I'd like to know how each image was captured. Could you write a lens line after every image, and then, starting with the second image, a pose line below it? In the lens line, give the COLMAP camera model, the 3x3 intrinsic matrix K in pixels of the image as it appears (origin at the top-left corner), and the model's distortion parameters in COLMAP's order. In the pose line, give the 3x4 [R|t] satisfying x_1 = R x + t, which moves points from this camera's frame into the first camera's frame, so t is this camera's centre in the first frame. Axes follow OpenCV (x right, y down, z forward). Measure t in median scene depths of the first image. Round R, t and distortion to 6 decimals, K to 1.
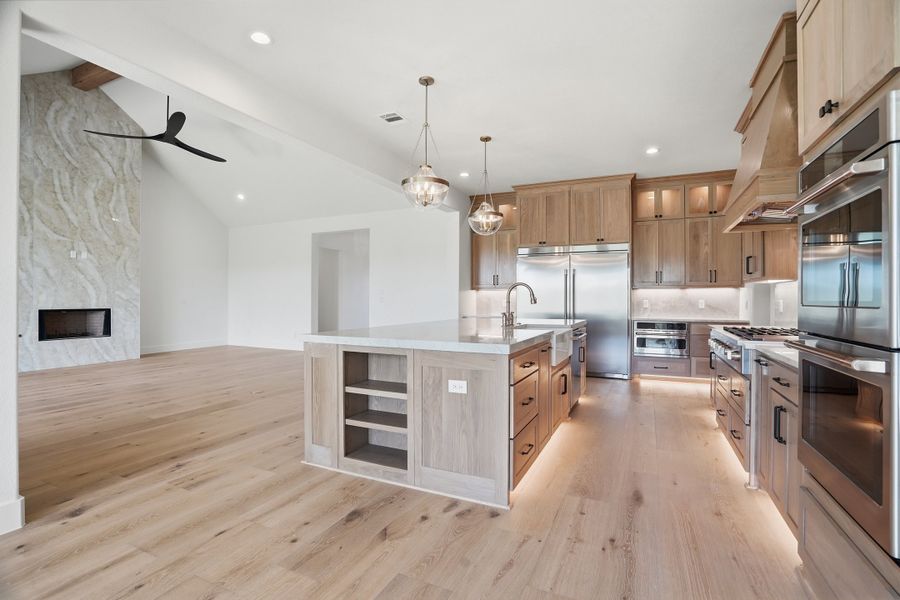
lens RADIAL K [[422.8, 0, 457.4], [0, 422.8, 297.1], [0, 0, 1]] dist [-0.033831, 0.010077]
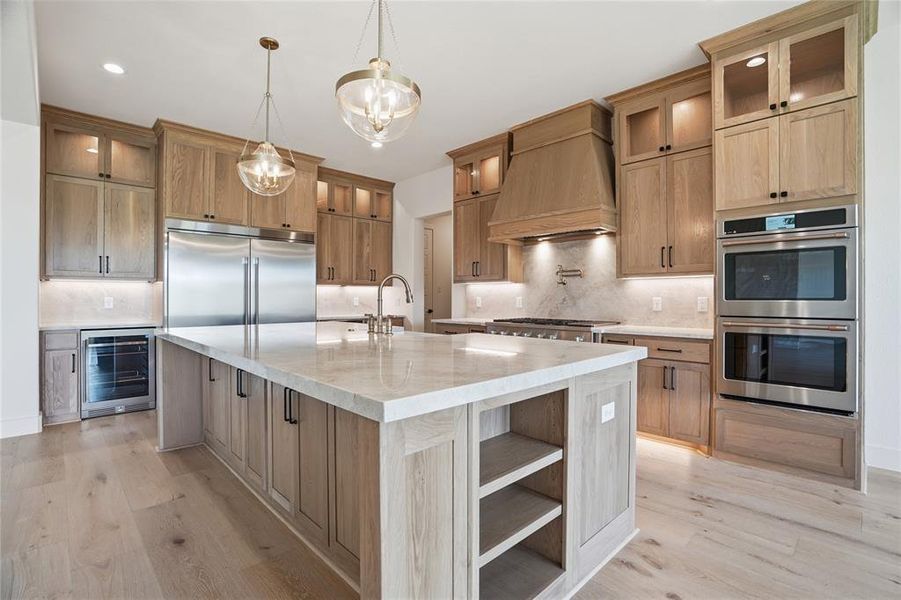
lens RADIAL K [[423.3, 0, 445.9], [0, 423.3, 294.7], [0, 0, 1]] dist [-0.033831, 0.010077]
pose [[0.361258, 0.001207, 0.932465, -0.334813], [-0.005311, 0.999986, 0.000763, -0.000603], [-0.932451, -0.005228, 0.361259, 0.411939]]
